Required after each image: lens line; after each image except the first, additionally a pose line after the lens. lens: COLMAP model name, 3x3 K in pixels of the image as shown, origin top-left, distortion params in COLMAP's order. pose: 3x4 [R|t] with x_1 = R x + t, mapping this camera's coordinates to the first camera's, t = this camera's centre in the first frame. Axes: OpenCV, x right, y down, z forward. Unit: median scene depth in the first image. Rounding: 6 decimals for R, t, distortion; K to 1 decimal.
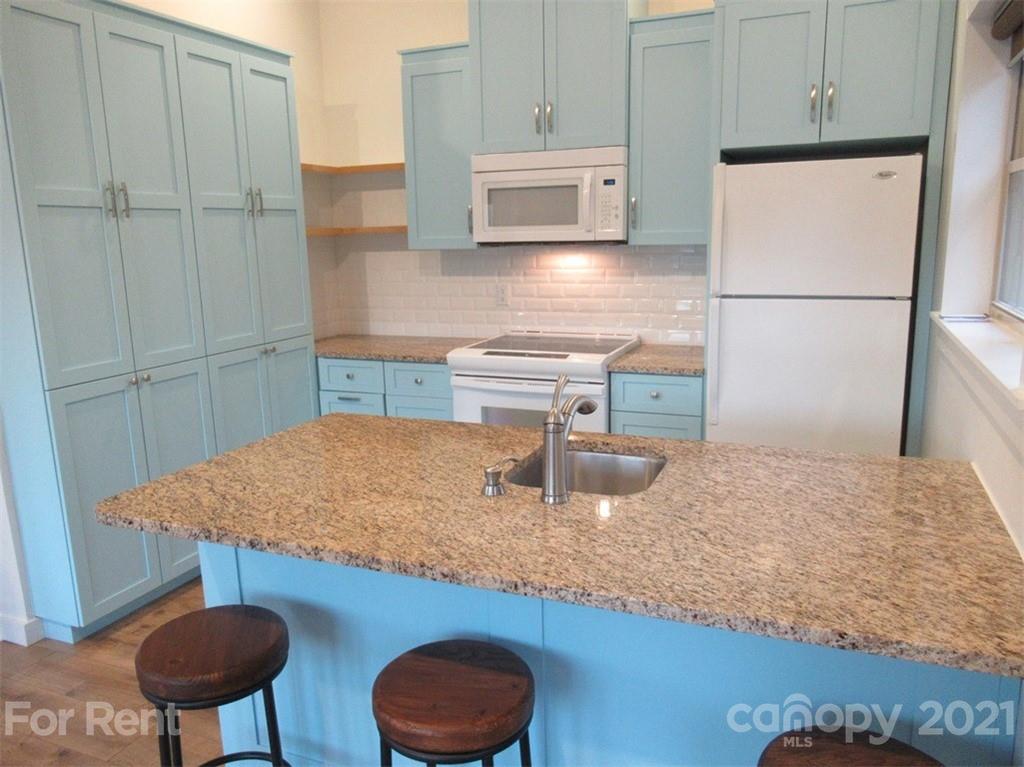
lens RADIAL K [[763.0, 0, 510.3], [0, 763.0, 384.6], [0, 0, 1]] dist [-0.004952, -0.003881]
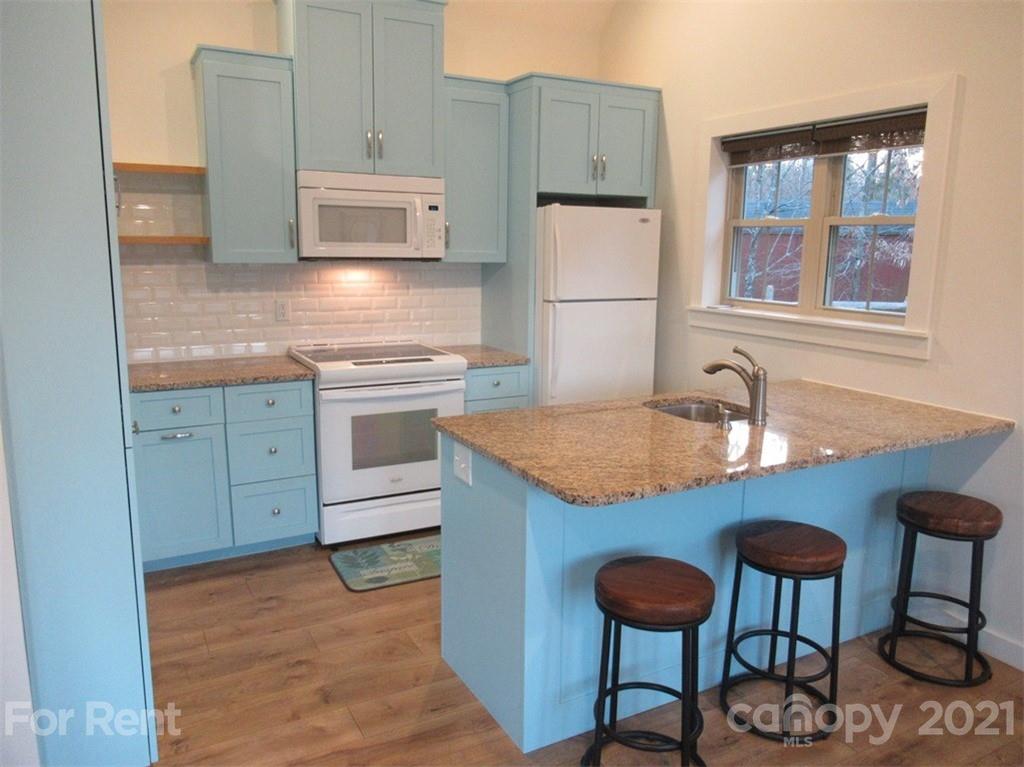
lens RADIAL K [[763.0, 0, 510.3], [0, 763.0, 384.6], [0, 0, 1]] dist [-0.004952, -0.003881]
pose [[0.628626, -0.107836, 0.770196, -0.686247], [0.126596, 0.991320, 0.035469, -0.023225], [-0.767335, 0.075206, 0.636821, 0.177948]]
